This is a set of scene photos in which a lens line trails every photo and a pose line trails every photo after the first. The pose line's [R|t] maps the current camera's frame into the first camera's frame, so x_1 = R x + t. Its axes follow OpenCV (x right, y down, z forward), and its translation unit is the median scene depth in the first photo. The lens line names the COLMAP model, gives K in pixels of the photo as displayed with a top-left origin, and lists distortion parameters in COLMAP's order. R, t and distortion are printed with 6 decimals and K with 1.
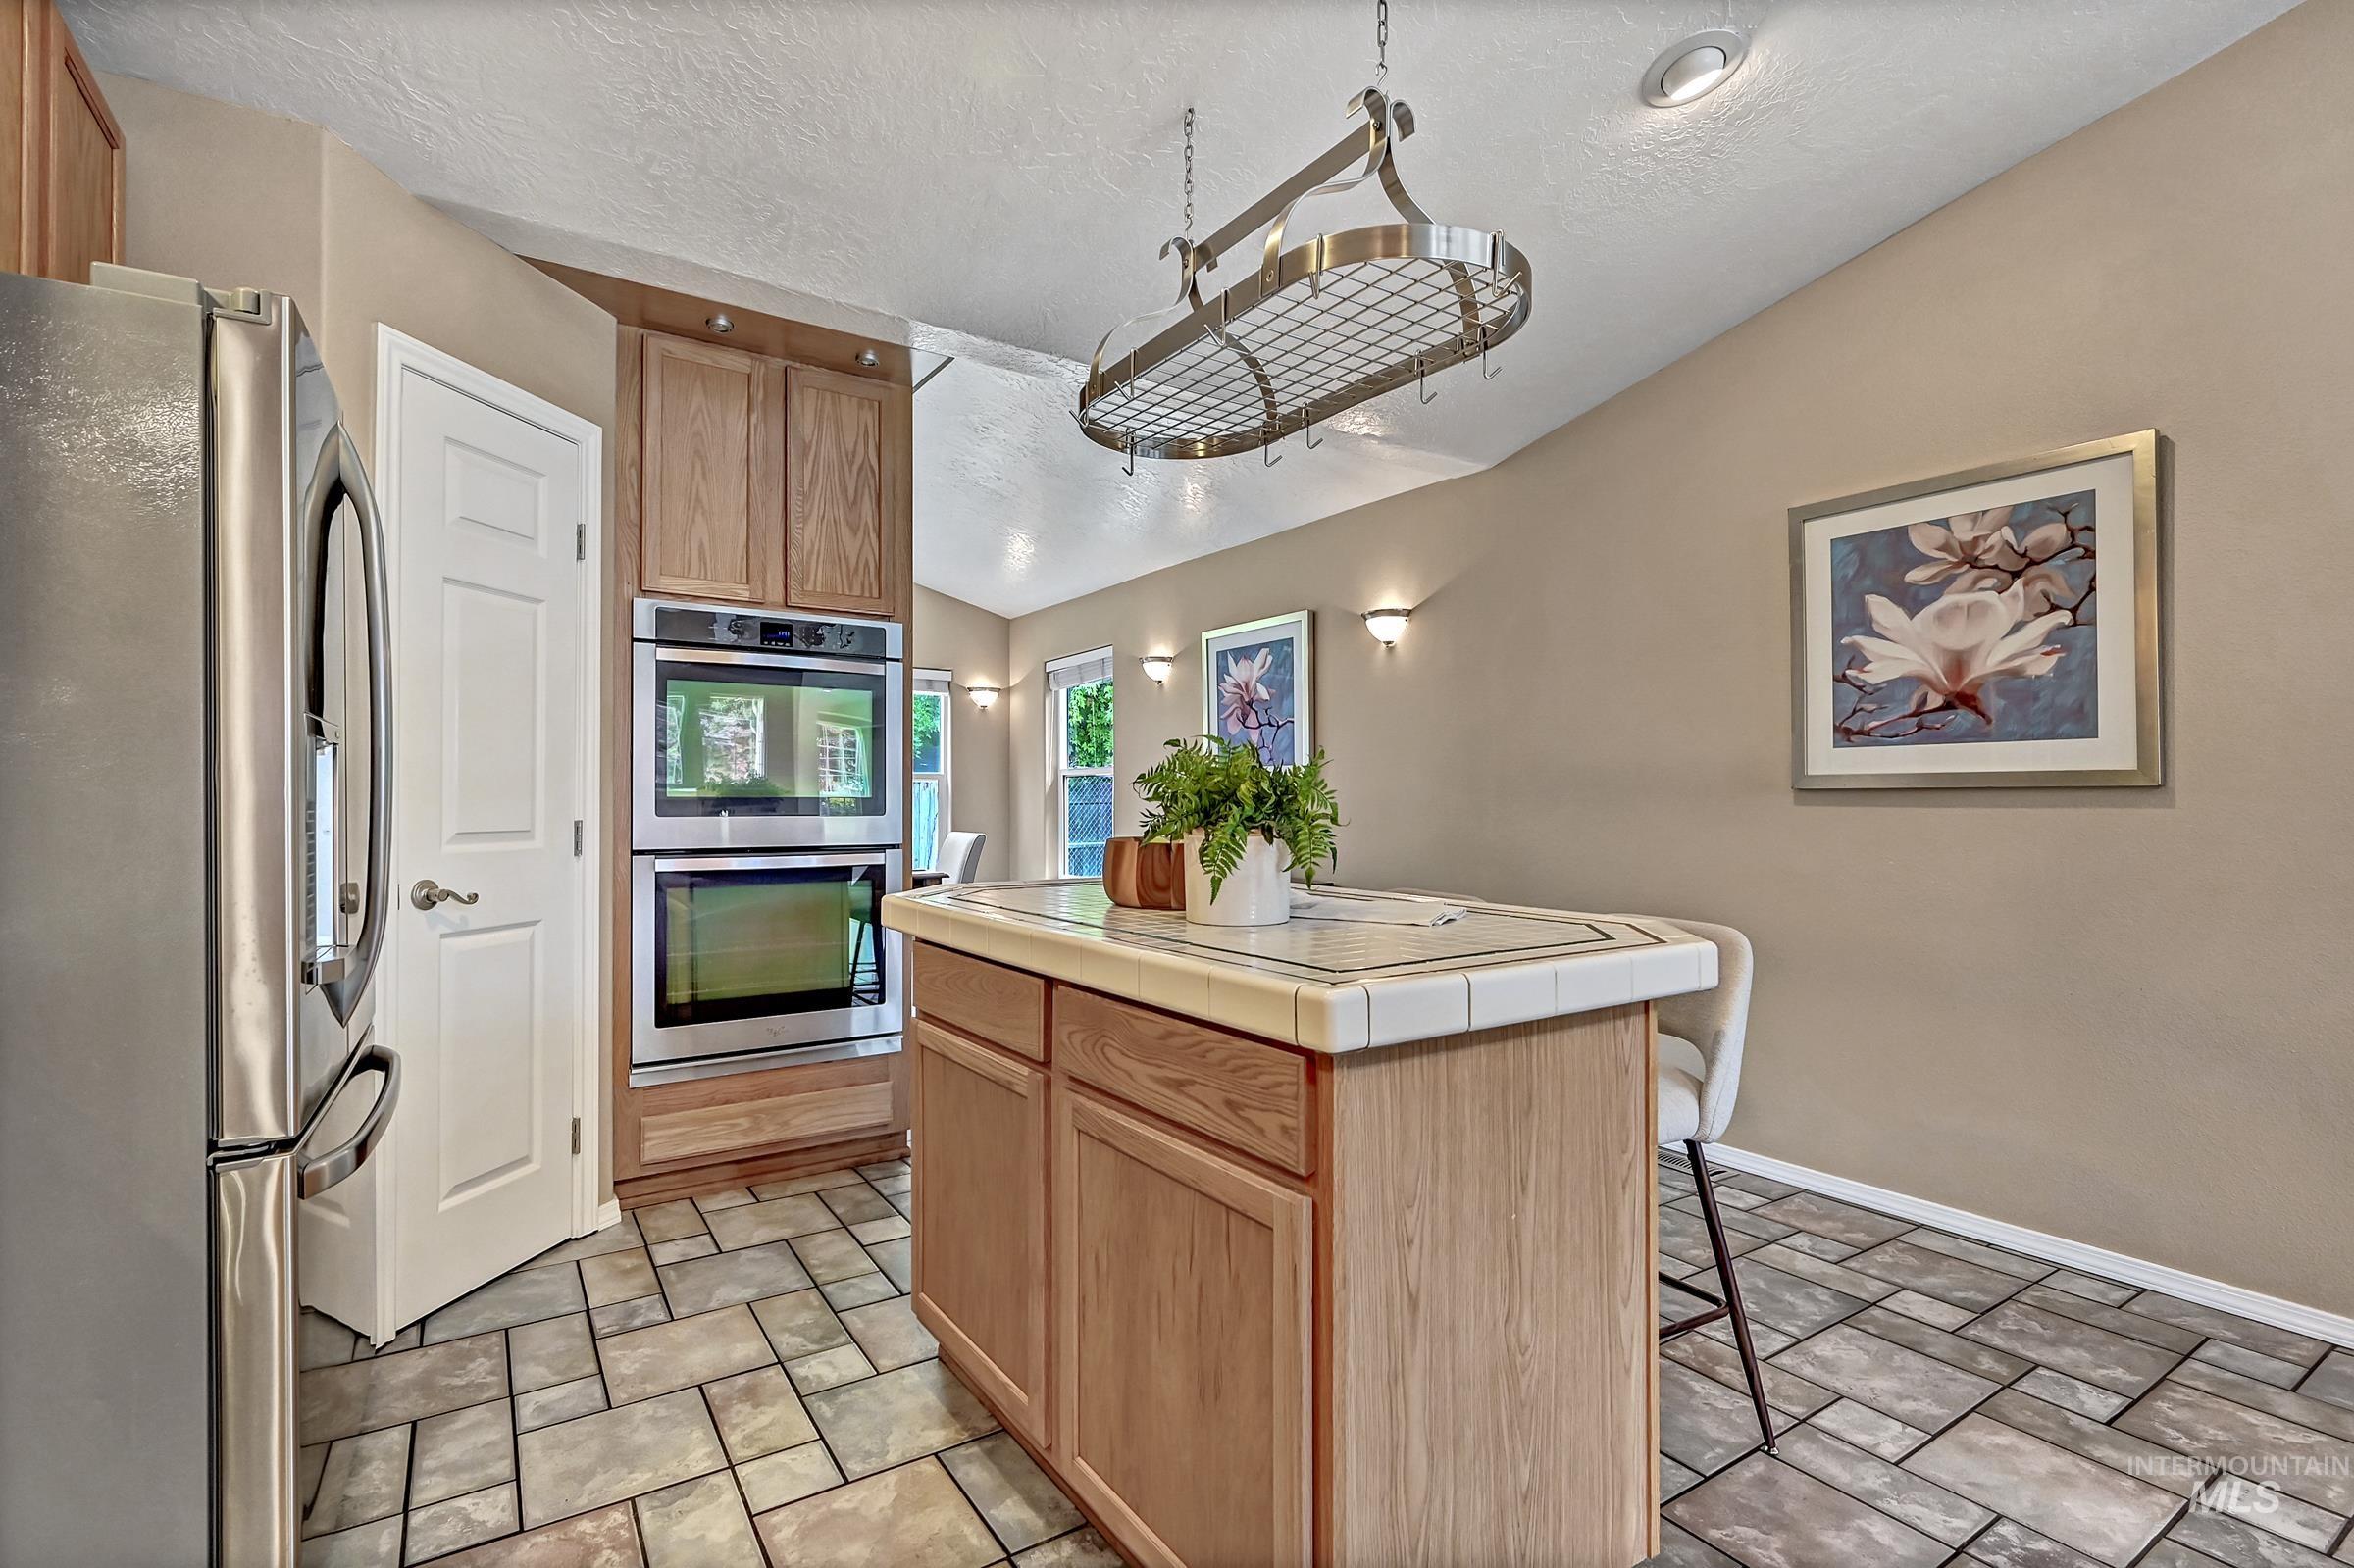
lens RADIAL K [[1100.0, 0, 1157.5], [0, 1100.0, 776.4], [0, 0, 1]] dist [-0.001925, 0.000231]
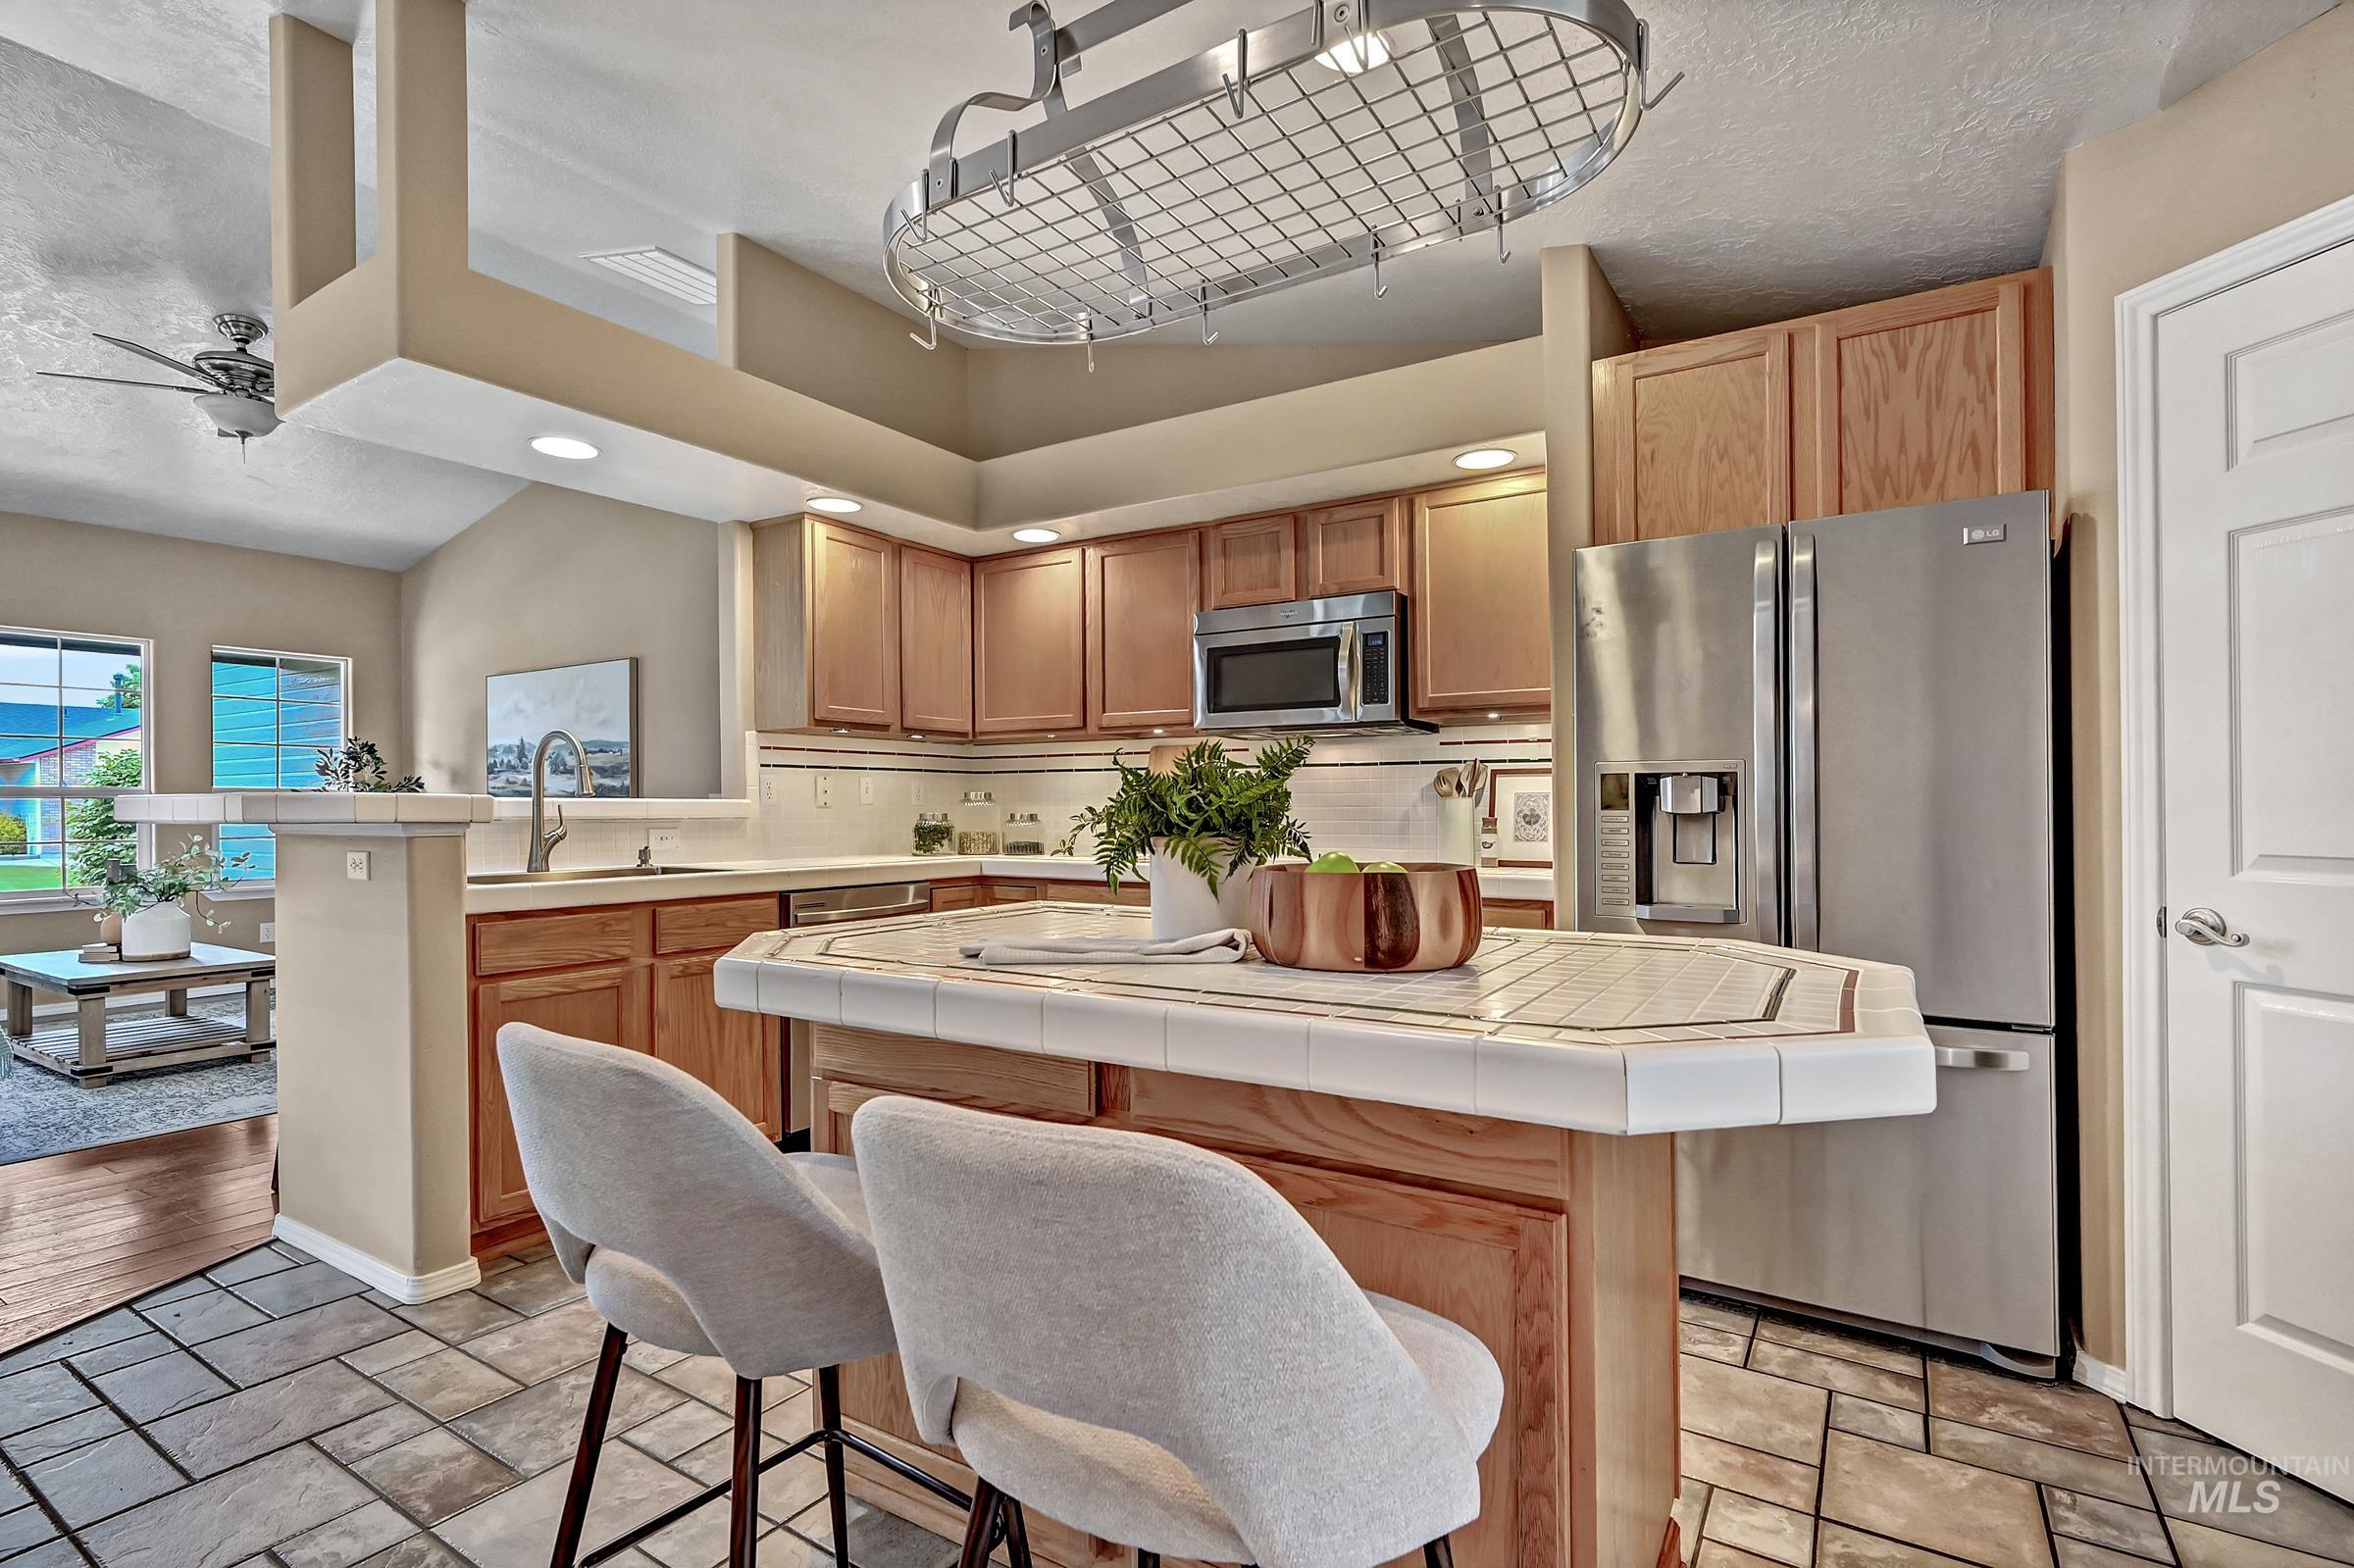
lens RADIAL K [[1100.0, 0, 1169.3], [0, 1100.0, 809.1], [0, 0, 1]] dist [-0.001925, 0.000231]
pose [[-0.910788, 0.004819, -0.412846, 0.387856], [0.010855, 0.999866, -0.012278, 0.021635], [0.412731, -0.015664, -0.910718, 1.444519]]
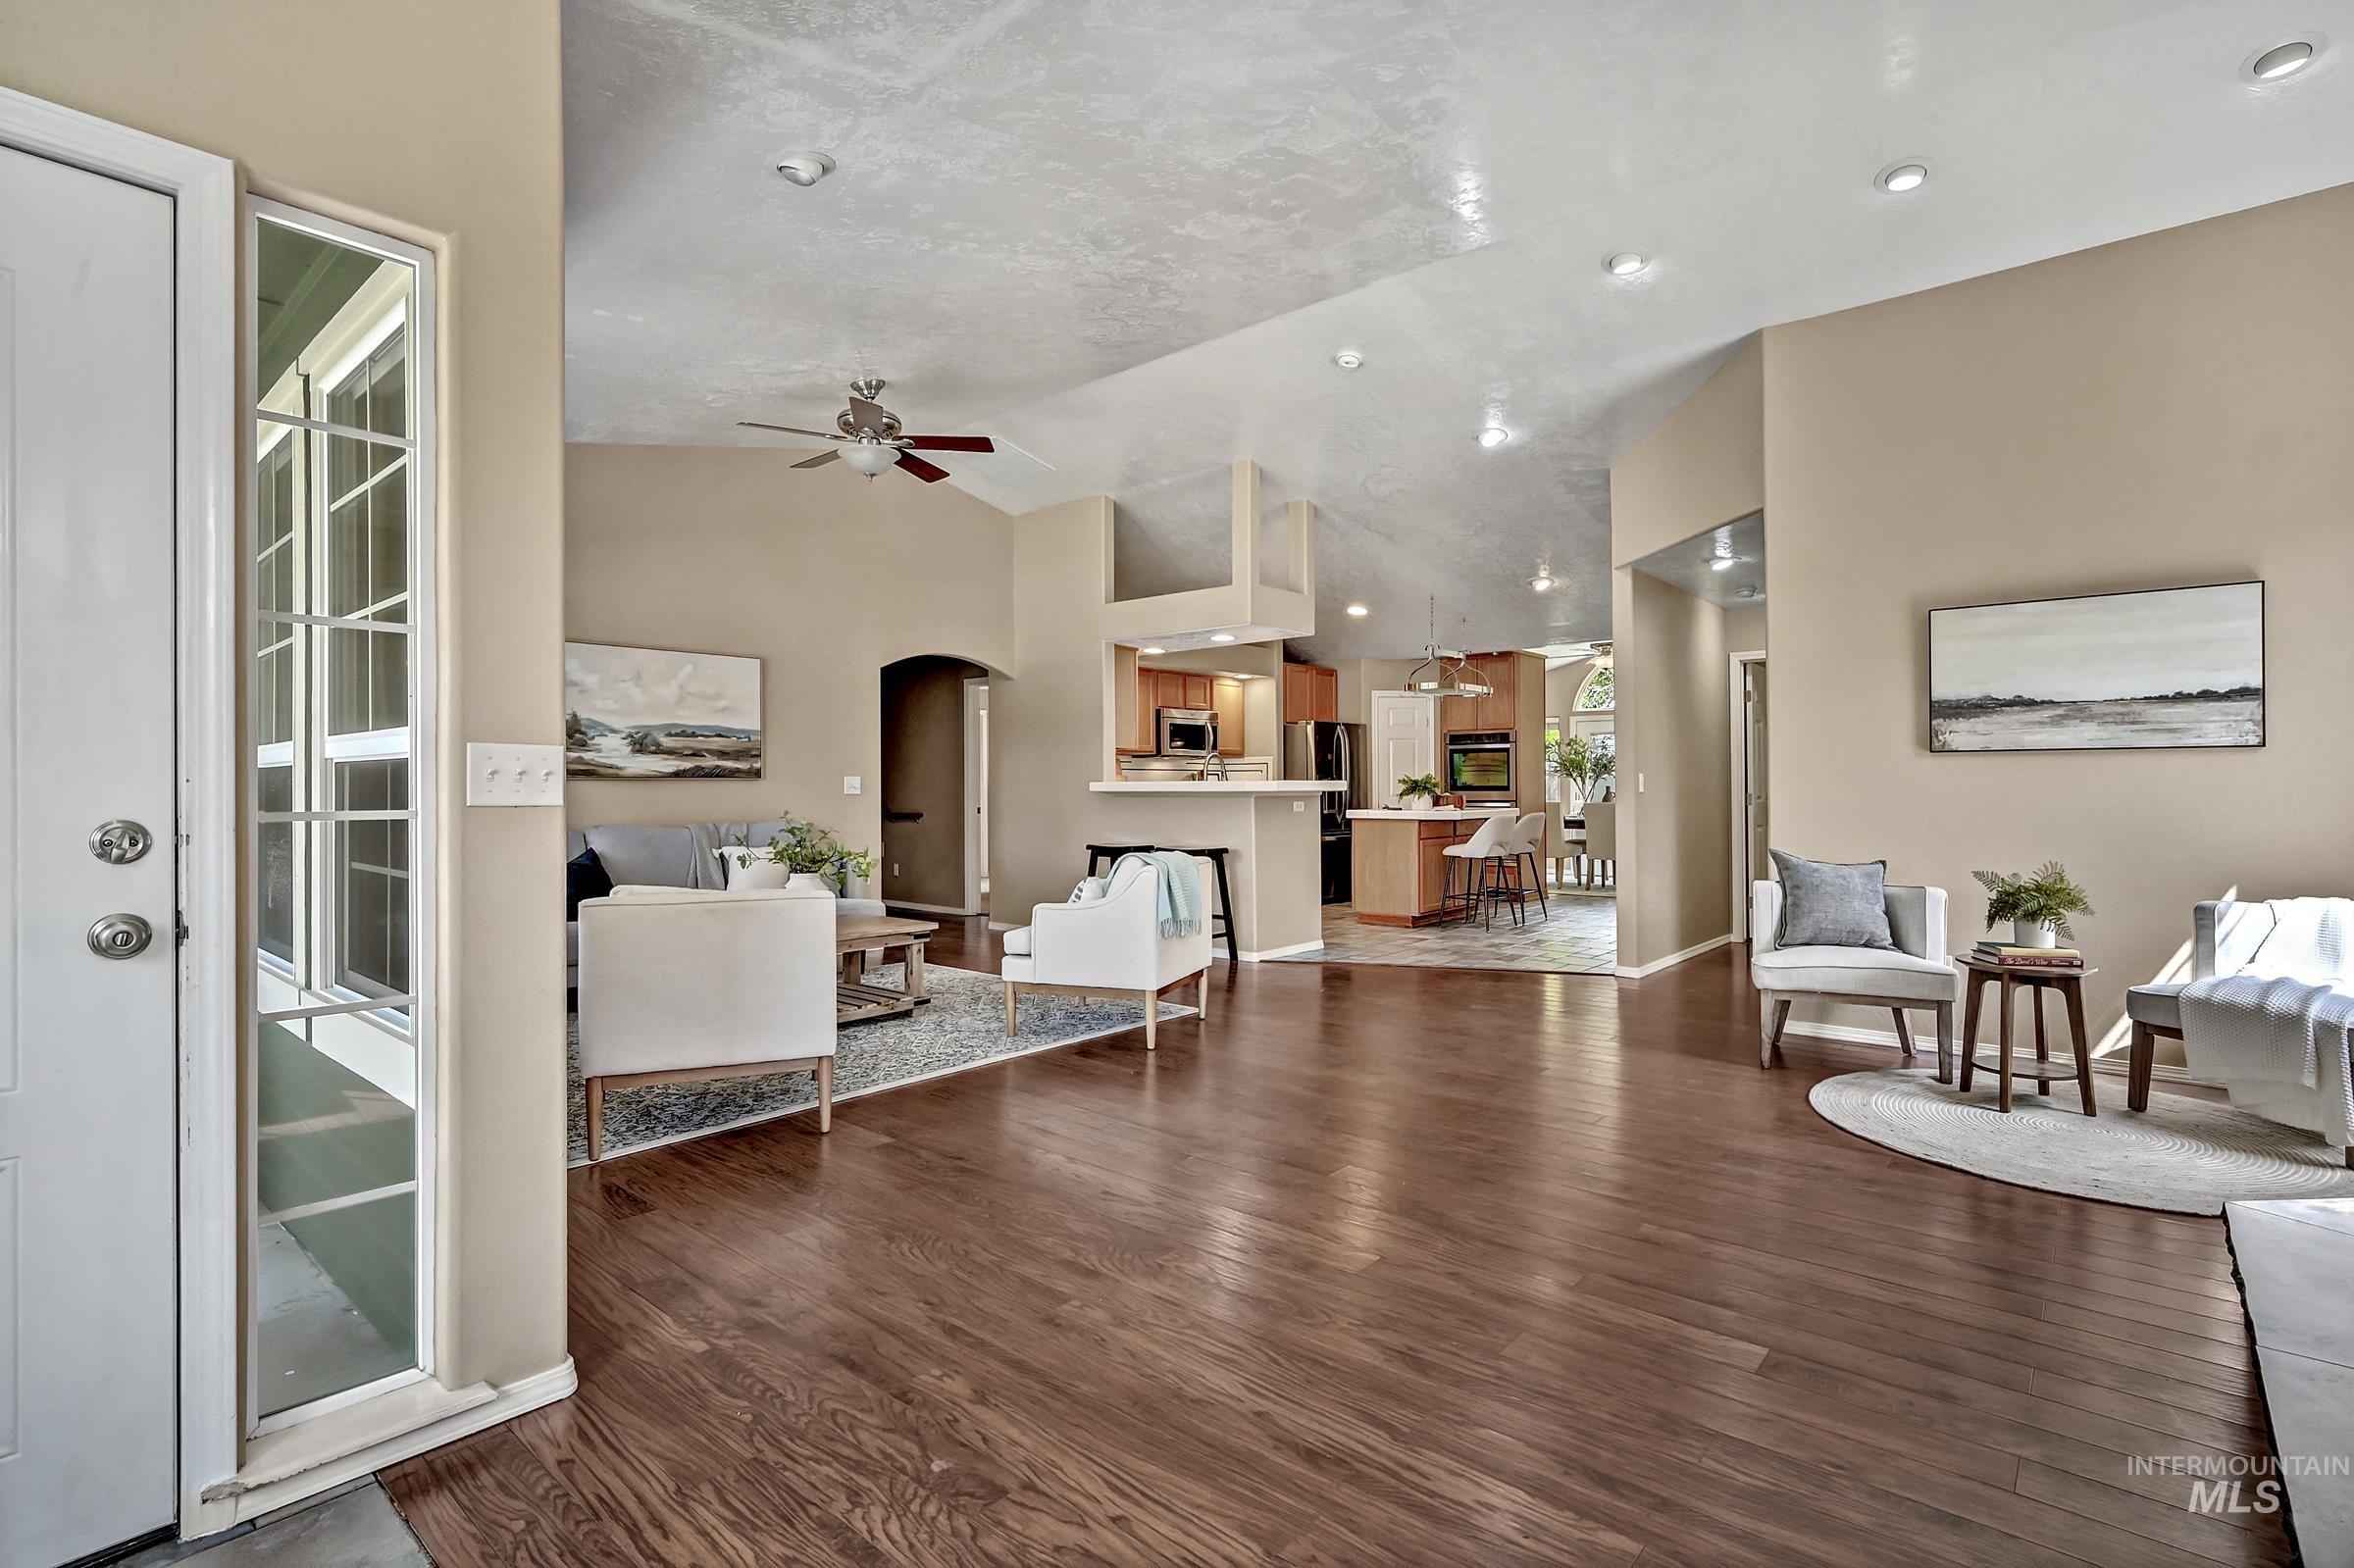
lens RADIAL K [[1100.0, 0, 1181.1], [0, 1100.0, 784.6], [0, 0, 1]] dist [-0.001925, 0.000231]
pose [[0.279700, -0.001204, -0.960087, 3.654405], [0.019954, 0.999791, 0.004559, -0.025790], [0.959880, -0.020432, 0.279665, -1.169021]]
